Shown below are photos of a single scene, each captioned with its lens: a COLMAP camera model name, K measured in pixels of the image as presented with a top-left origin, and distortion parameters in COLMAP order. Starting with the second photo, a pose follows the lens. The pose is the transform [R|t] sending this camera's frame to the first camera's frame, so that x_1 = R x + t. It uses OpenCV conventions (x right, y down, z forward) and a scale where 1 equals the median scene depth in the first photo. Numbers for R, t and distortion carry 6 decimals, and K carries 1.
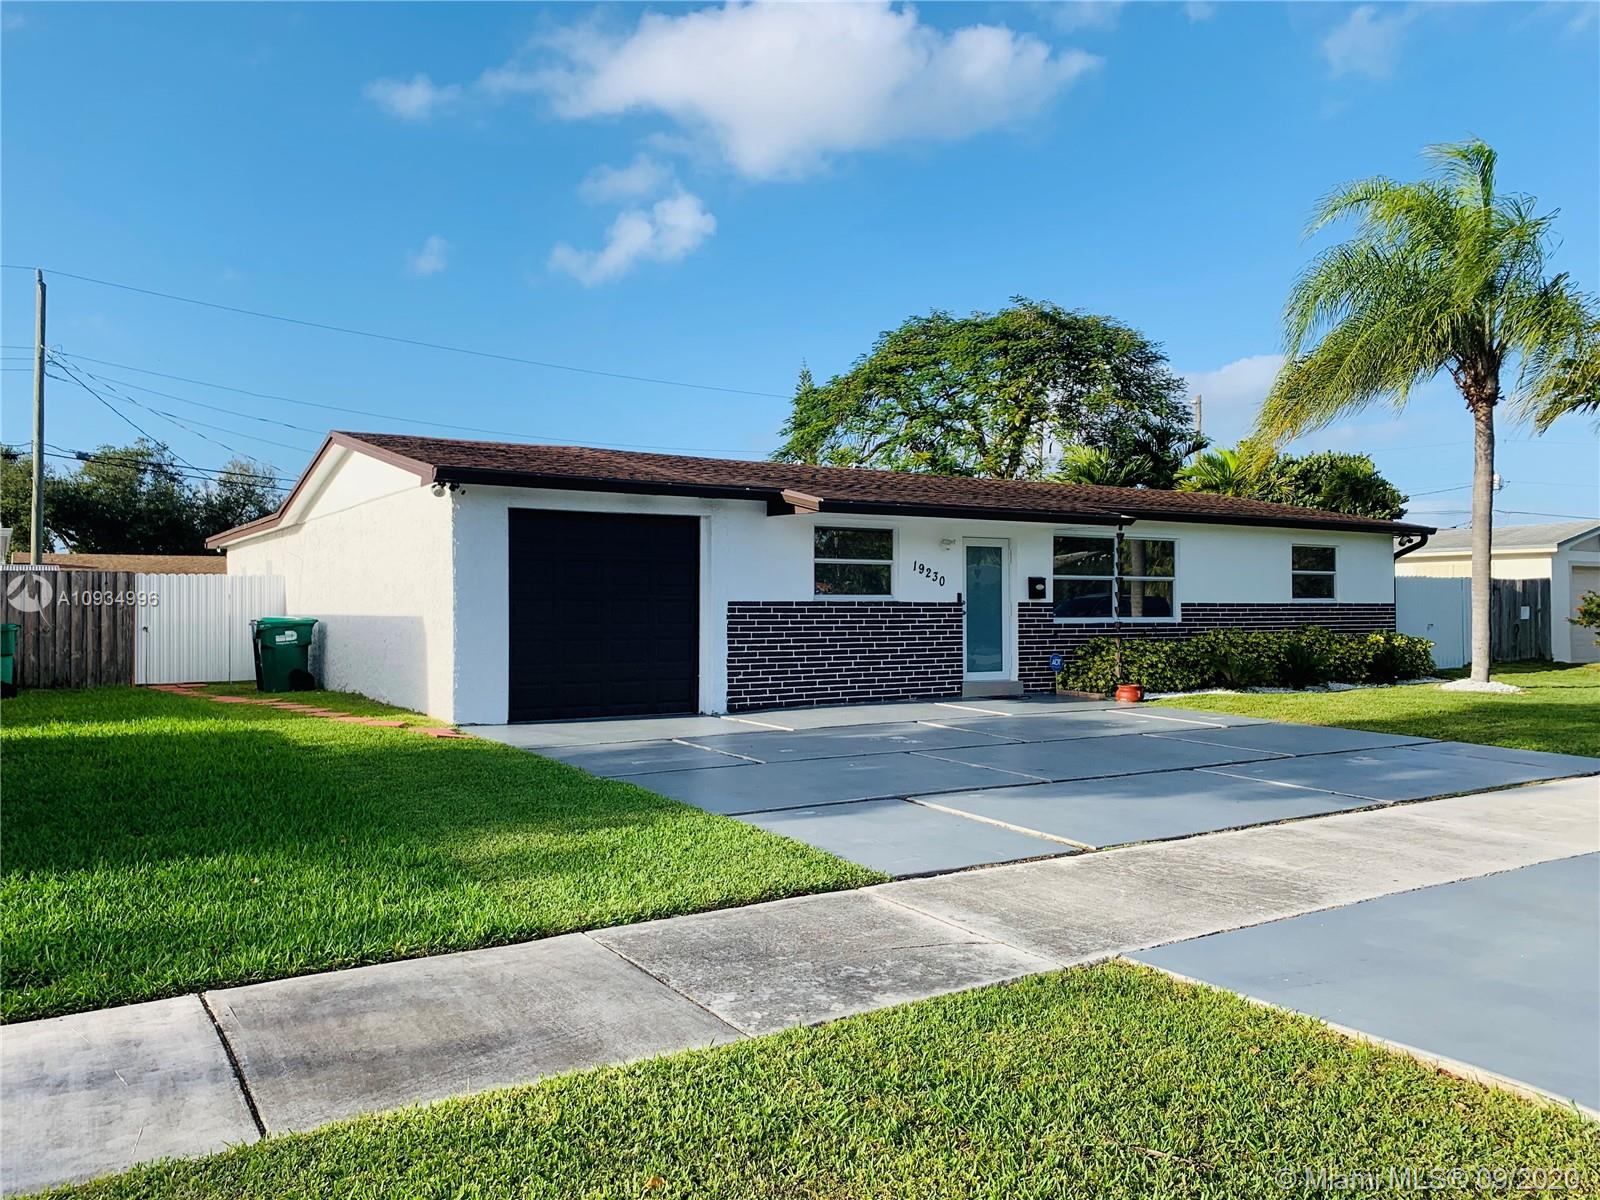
lens RADIAL K [[1217.9, 0, 812.1], [0, 1217.9, 613.3], [0, 0, 1]] dist [0.042552, 0.001726]
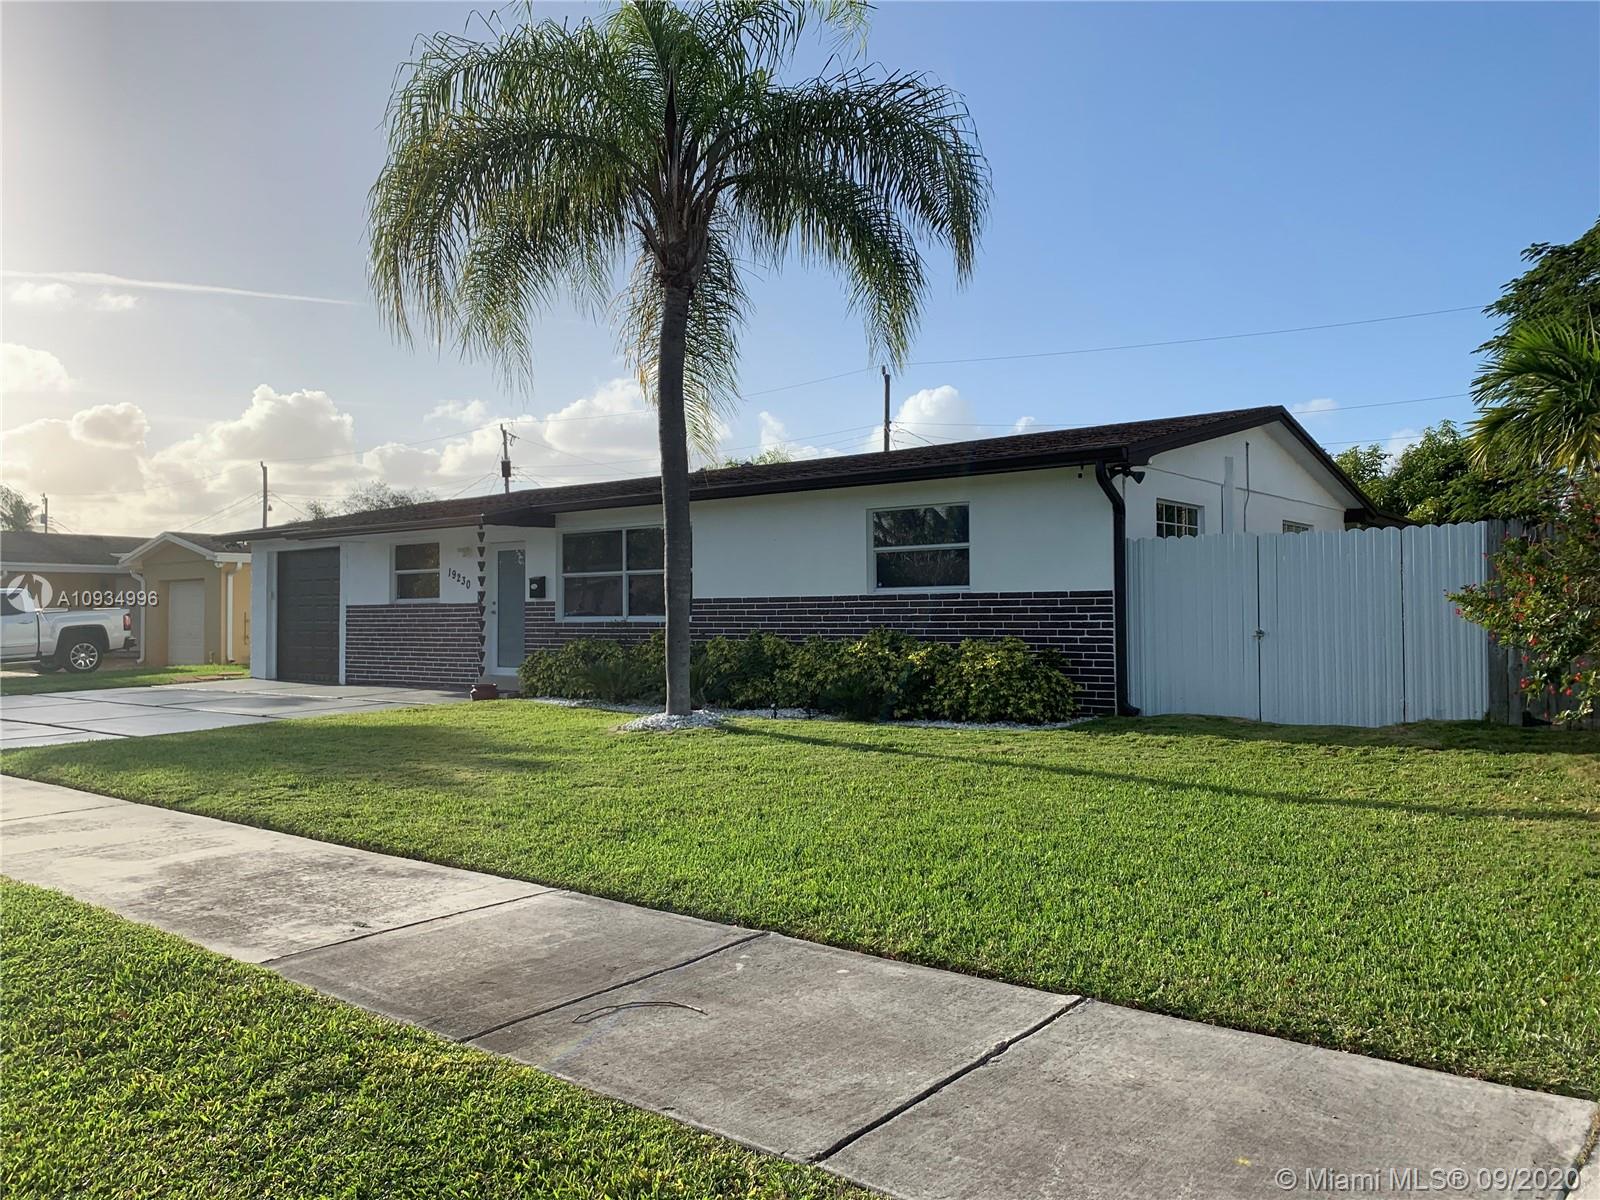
lens RADIAL K [[1217.9, 0, 808.7], [0, 1217.9, 599.0], [0, 0, 1]] dist [0.042552, 0.001726]
pose [[0.323694, -0.009570, -0.946113, 1.008365], [0.010870, 0.999920, -0.006395, -0.002029], [0.946099, -0.008215, 0.323772, 0.722438]]
